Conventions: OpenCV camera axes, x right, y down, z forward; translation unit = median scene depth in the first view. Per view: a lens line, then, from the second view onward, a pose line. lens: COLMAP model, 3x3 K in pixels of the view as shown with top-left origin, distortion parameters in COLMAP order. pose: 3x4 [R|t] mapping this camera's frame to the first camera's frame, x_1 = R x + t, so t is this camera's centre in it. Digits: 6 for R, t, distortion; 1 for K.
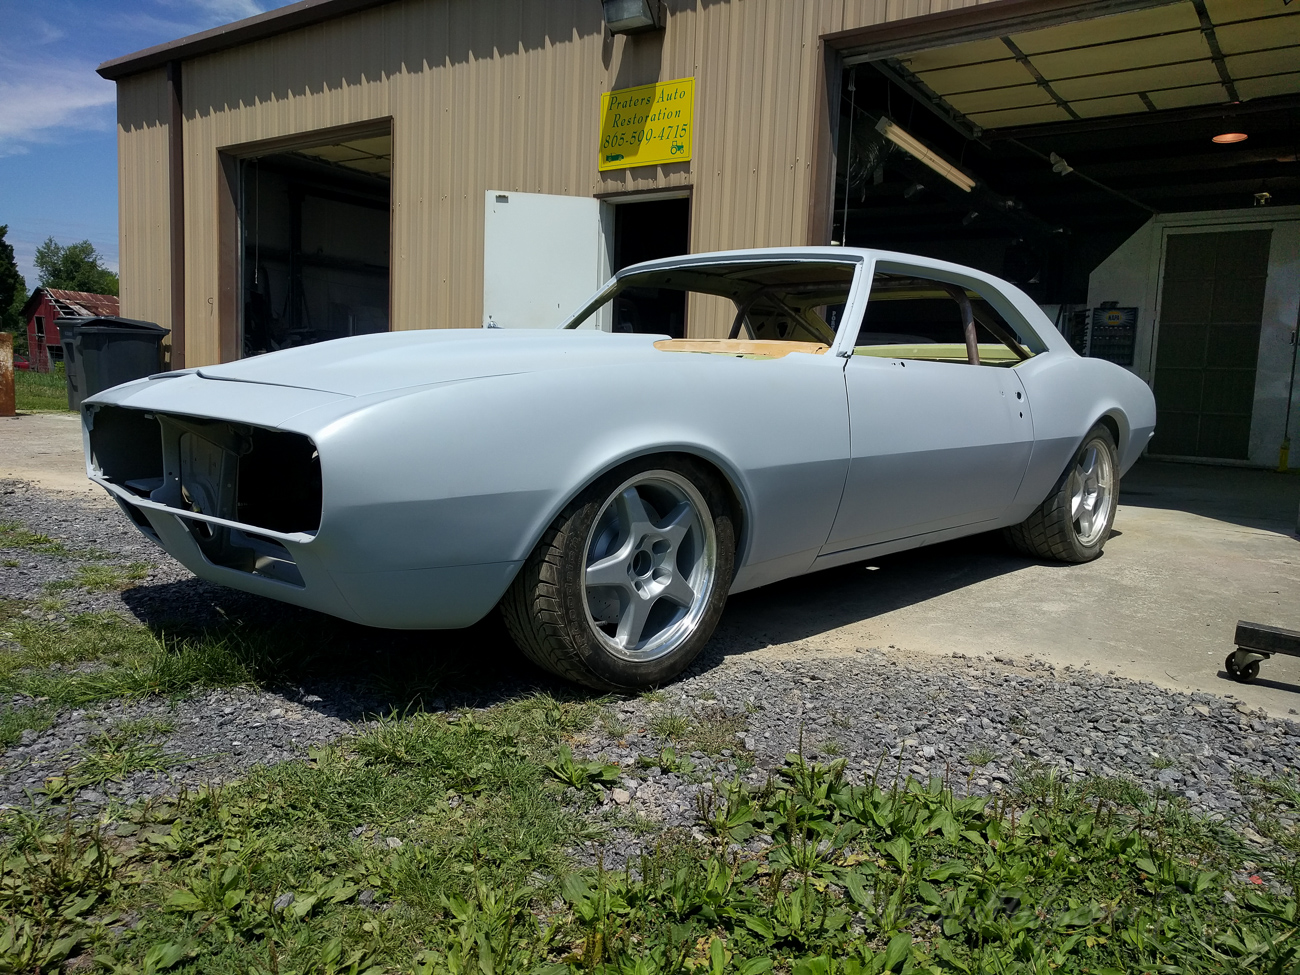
lens RADIAL K [[982.5, 0, 649.5], [0, 982.5, 486.8], [0, 0, 1]] dist [-0.004605, 0.004226]
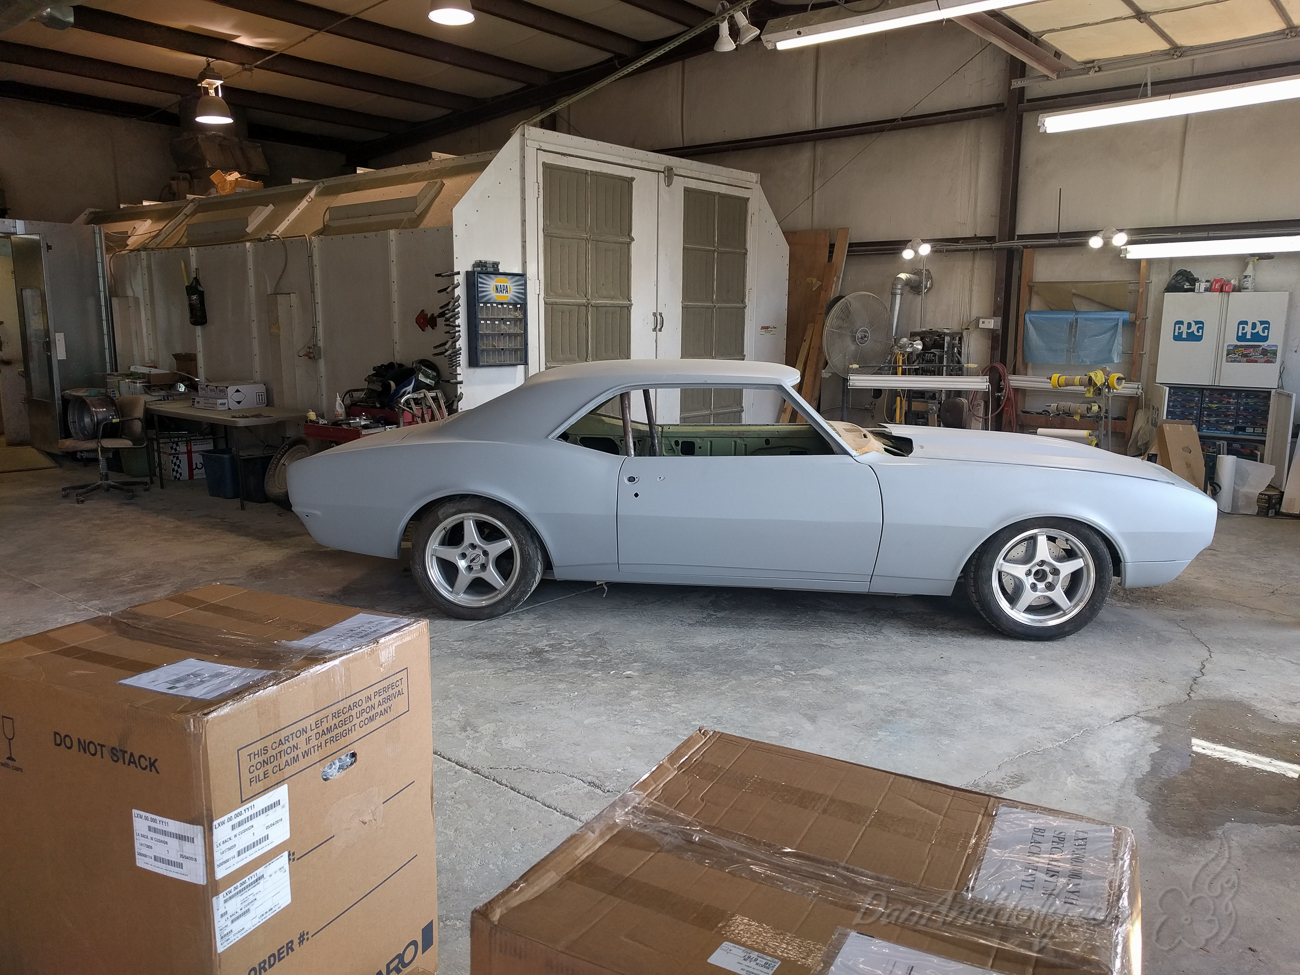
lens RADIAL K [[982.5, 0, 649.8], [0, 982.5, 490.3], [0, 0, 1]] dist [-0.004605, 0.004226]
pose [[0.068599, -0.203003, 0.976772, -0.144678], [0.110553, 0.974595, 0.194786, -0.161374], [-0.991500, 0.094623, 0.089299, 0.877605]]
